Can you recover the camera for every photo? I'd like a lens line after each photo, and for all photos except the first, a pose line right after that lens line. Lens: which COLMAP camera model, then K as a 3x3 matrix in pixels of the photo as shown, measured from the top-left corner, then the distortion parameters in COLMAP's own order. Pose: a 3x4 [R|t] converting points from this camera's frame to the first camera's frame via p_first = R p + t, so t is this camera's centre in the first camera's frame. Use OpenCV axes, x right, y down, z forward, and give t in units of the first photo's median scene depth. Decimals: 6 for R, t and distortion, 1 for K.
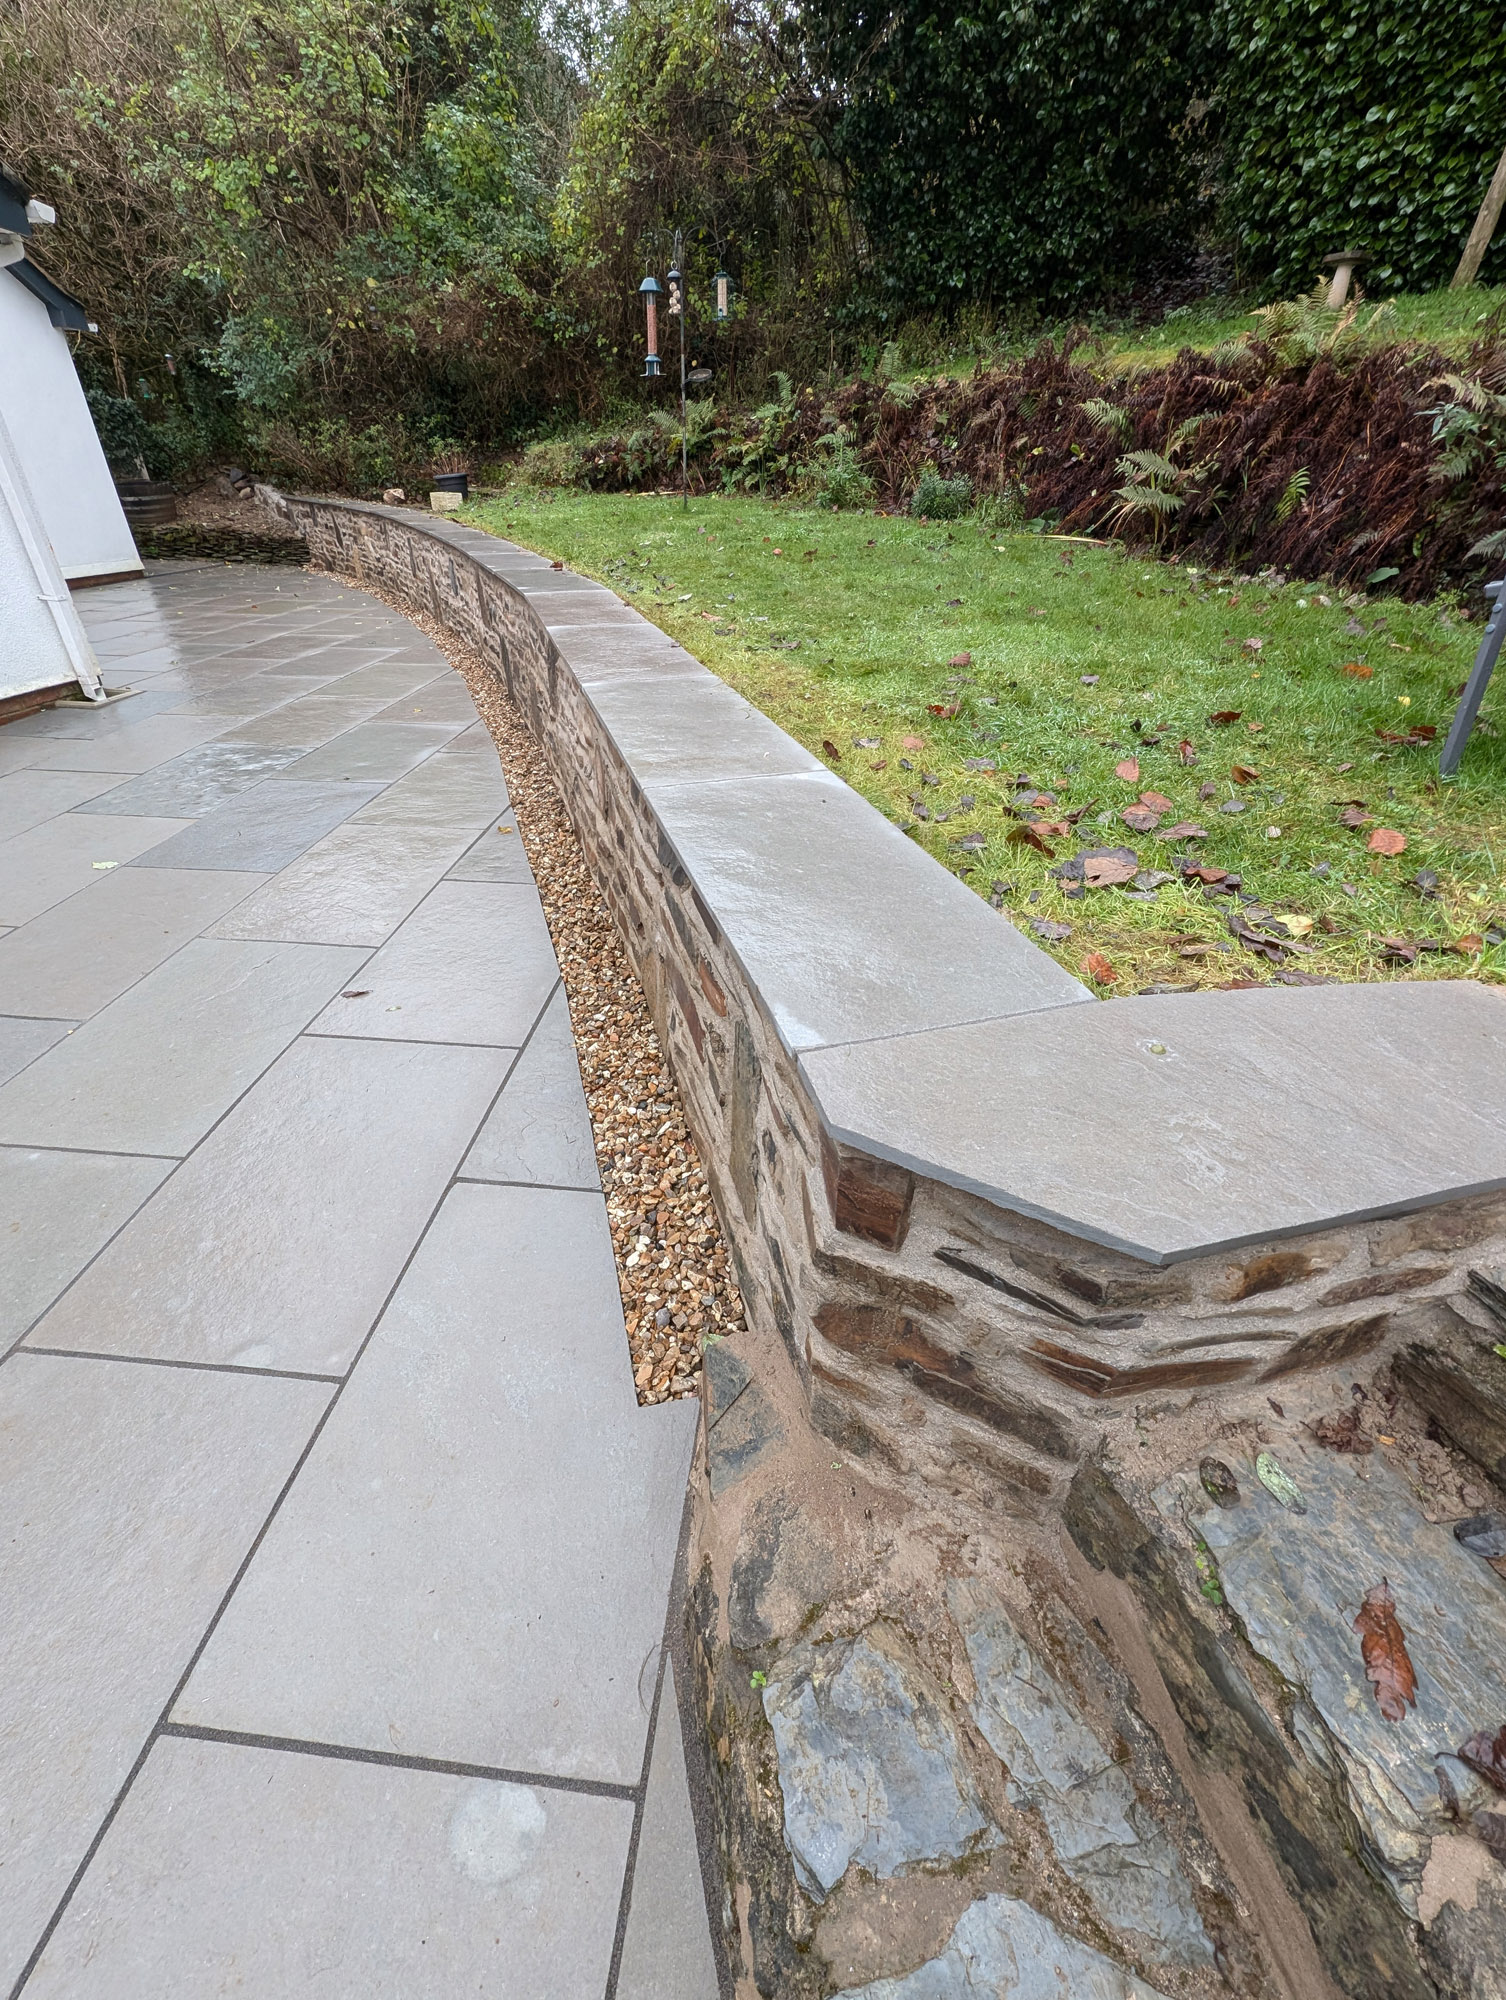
lens RADIAL K [[821.3, 0, 752.8], [0, 821.3, 1001.6], [0, 0, 1]] dist [0.002281, -0.002619]
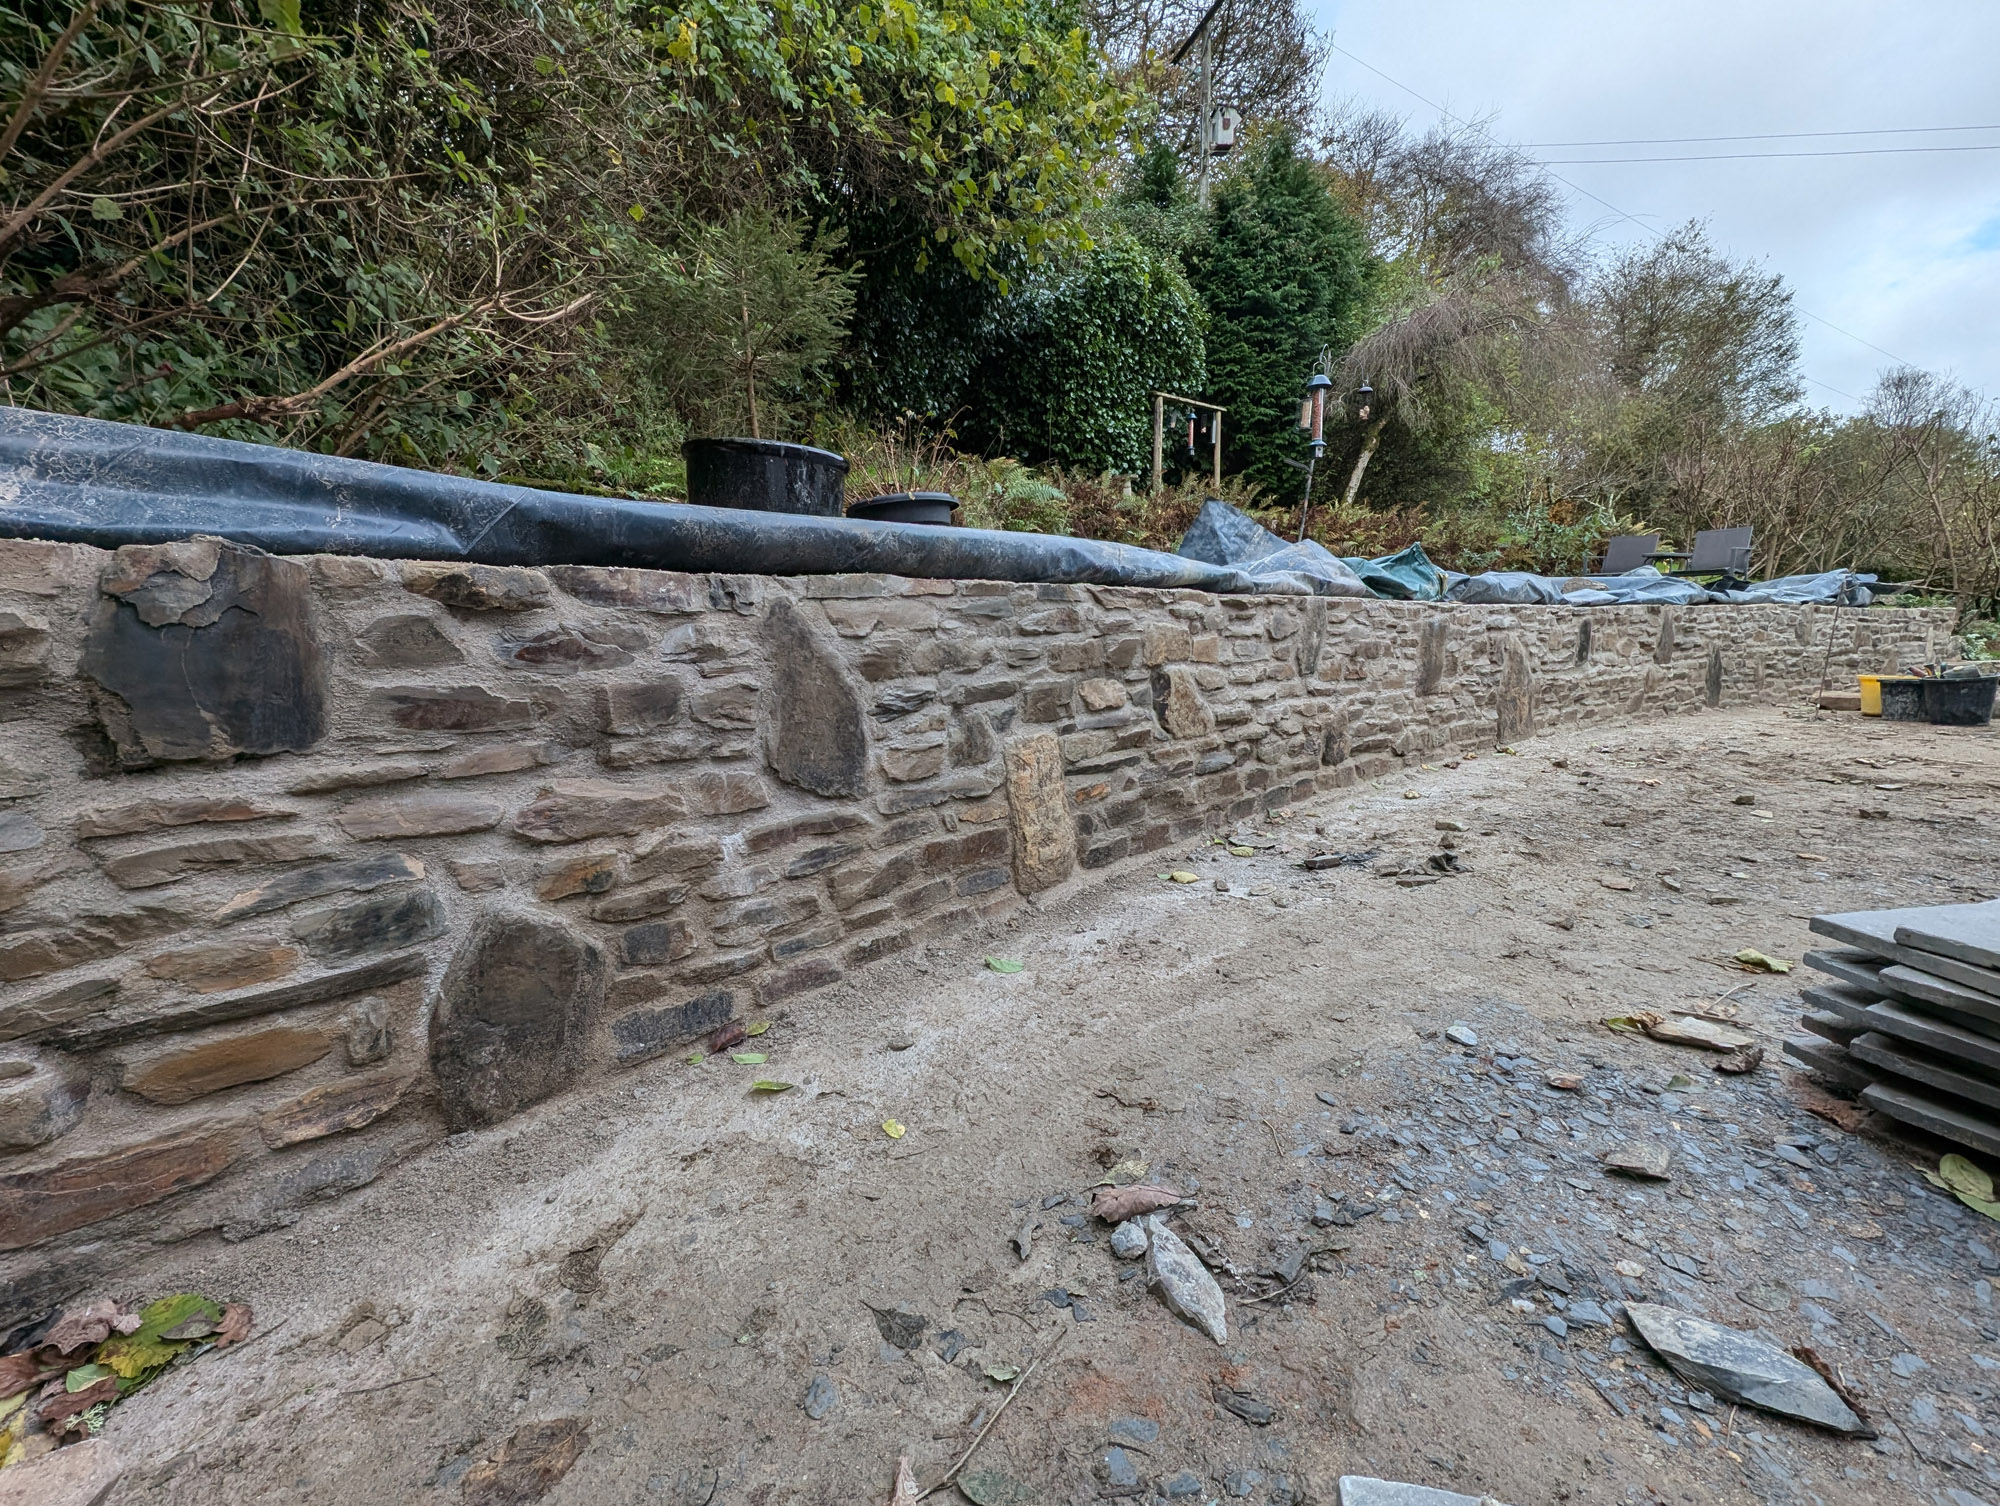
lens RADIAL K [[821.3, 0, 994.0], [0, 821.3, 753.5], [0, 0, 1]] dist [0.002281, -0.002619]
pose [[-0.147480, -0.164624, 0.975269, -1.325330], [0.555254, 0.802225, 0.219380, -1.147992], [-0.818500, 0.573876, -0.026904, 1.937466]]
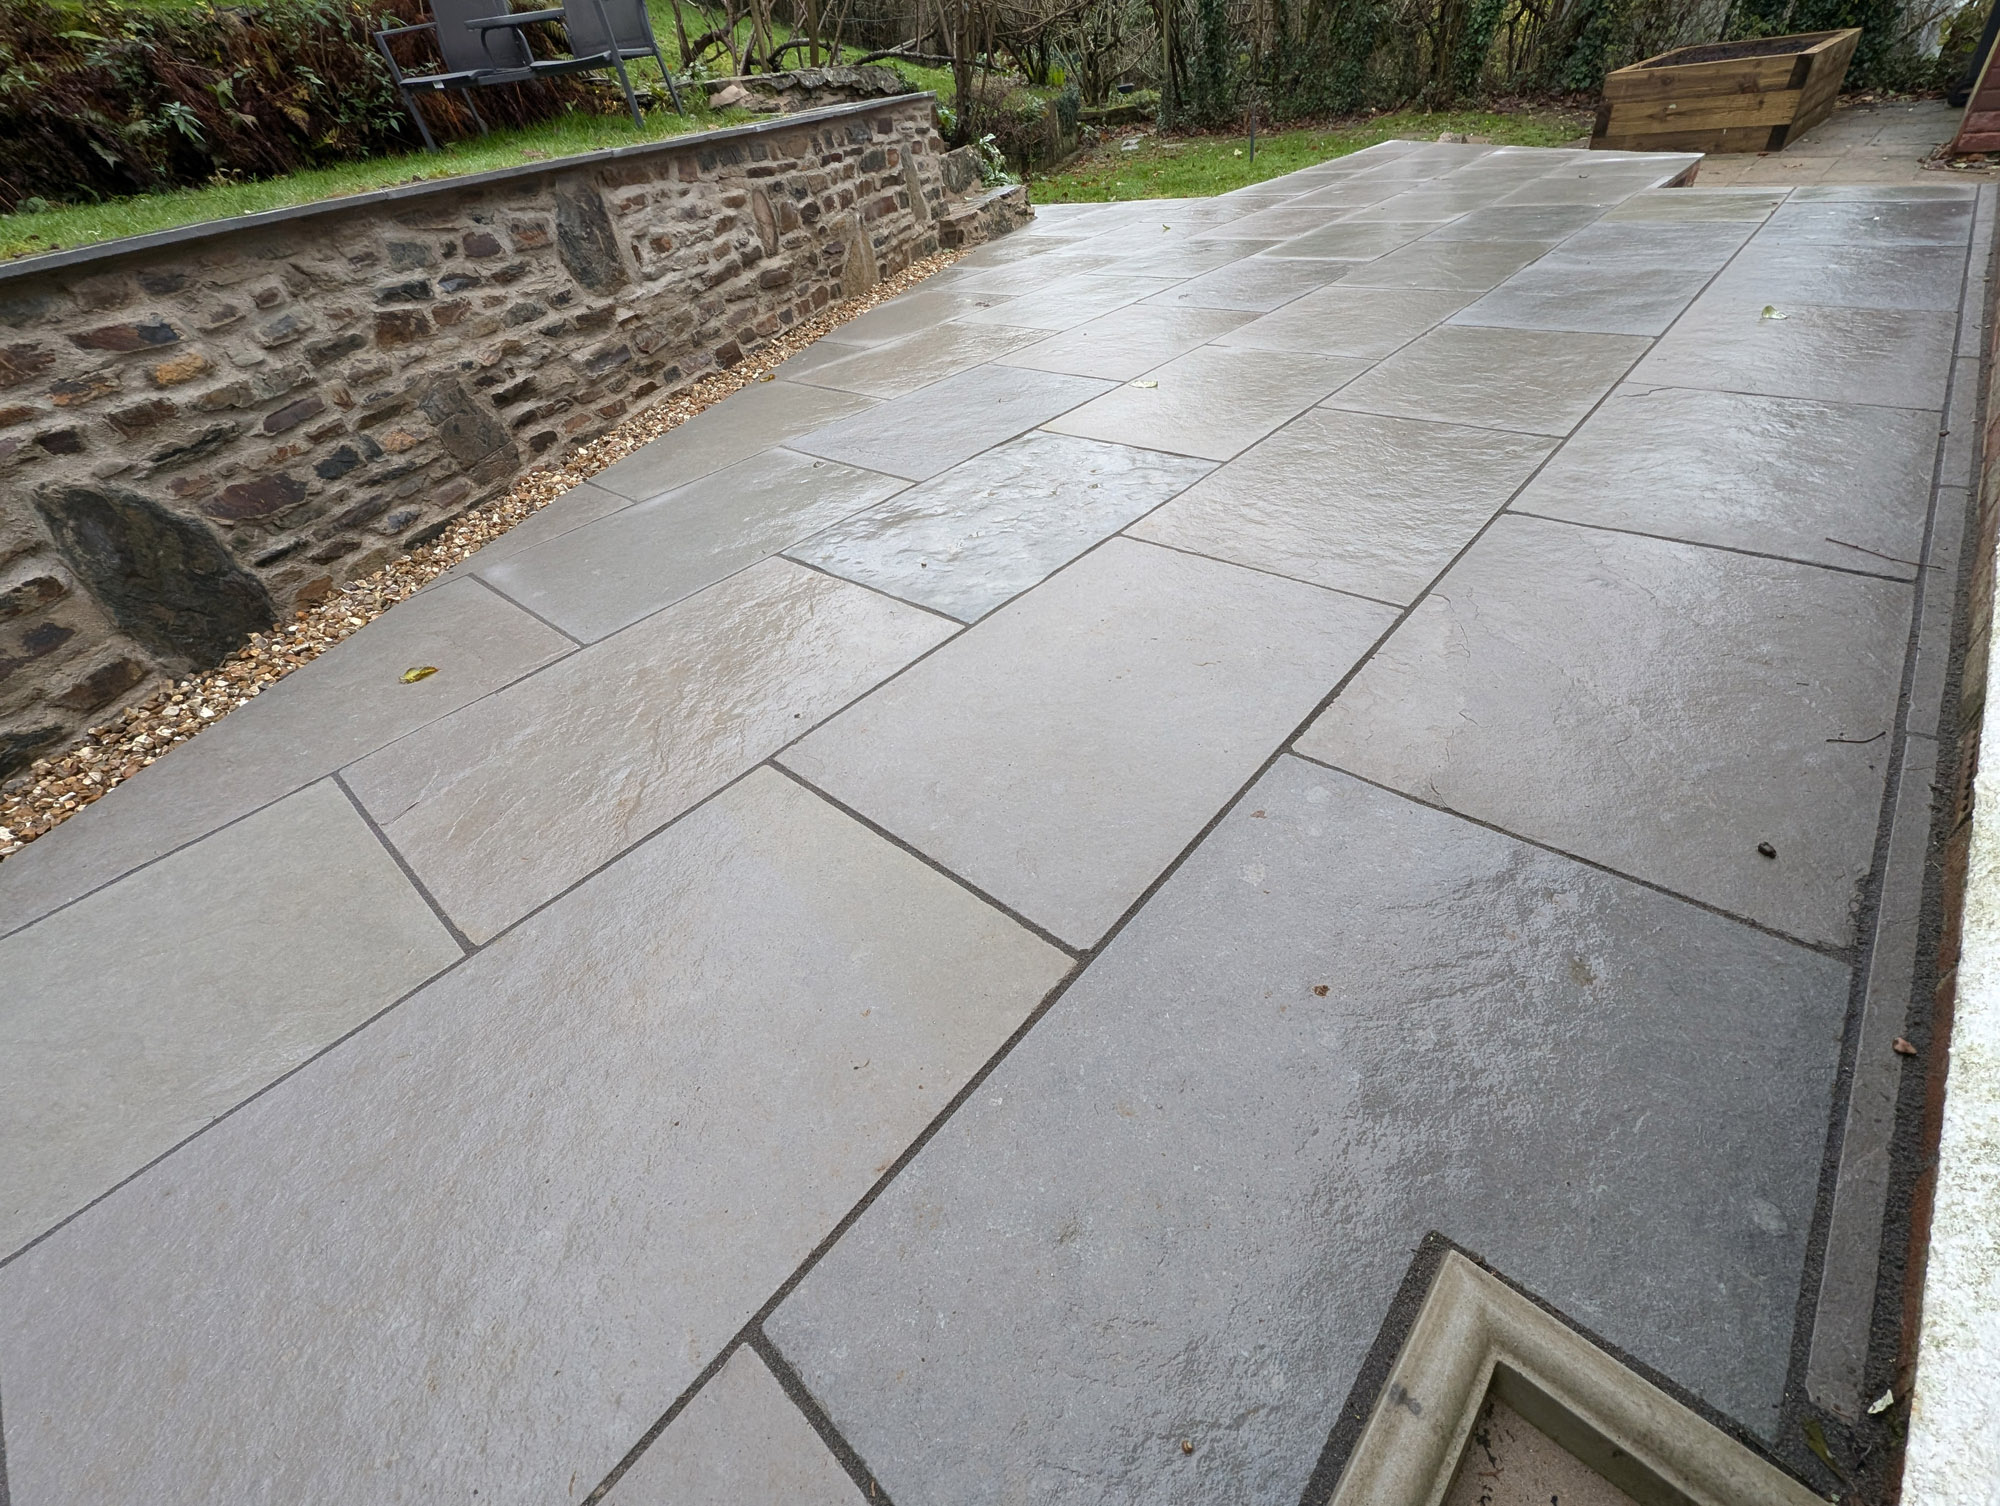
lens RADIAL K [[821.3, 0, 995.8], [0, 821.3, 757.9], [0, 0, 1]] dist [0.002281, -0.002619]
pose [[-0.804239, -0.311214, 0.506306, -0.755104], [0.418217, 0.308923, 0.854202, -0.516189], [-0.422249, 0.898728, -0.118293, 0.939833]]
